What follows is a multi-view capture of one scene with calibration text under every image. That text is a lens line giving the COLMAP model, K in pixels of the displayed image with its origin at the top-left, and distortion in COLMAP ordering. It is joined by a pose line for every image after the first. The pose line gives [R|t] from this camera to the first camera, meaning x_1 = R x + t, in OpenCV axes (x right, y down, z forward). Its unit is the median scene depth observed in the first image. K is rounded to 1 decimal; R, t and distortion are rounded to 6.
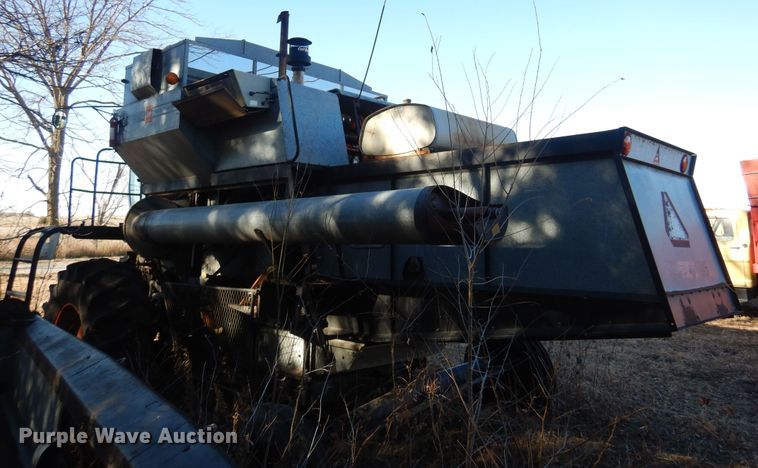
lens RADIAL K [[567.5, 0, 379.0], [0, 567.5, 234.0], [0, 0, 1]] dist [0.000095, 0.000749]
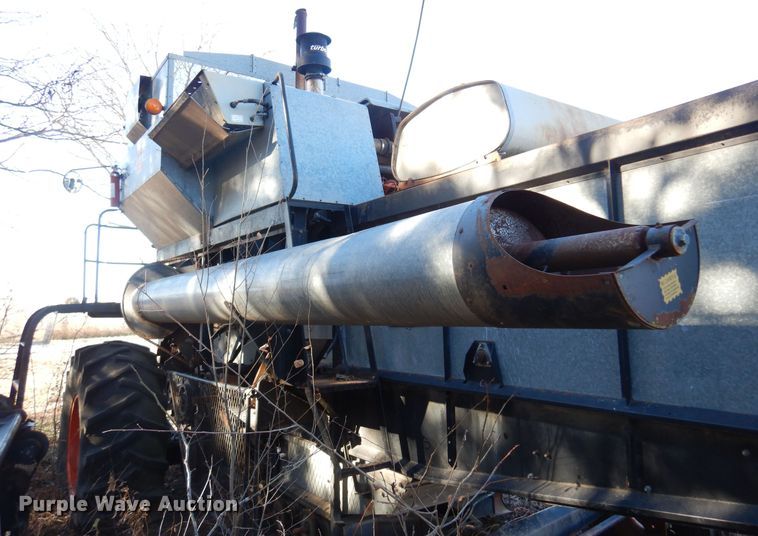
lens RADIAL K [[482.2, 0, 379.0], [0, 482.2, 268.0], [0, 0, 1]] dist [0.034387, 0.000132]
pose [[0.979518, -0.047476, -0.195681, 0.051144], [0.035393, 0.997271, -0.064792, -0.004623], [0.198223, 0.056539, 0.978525, 0.436565]]
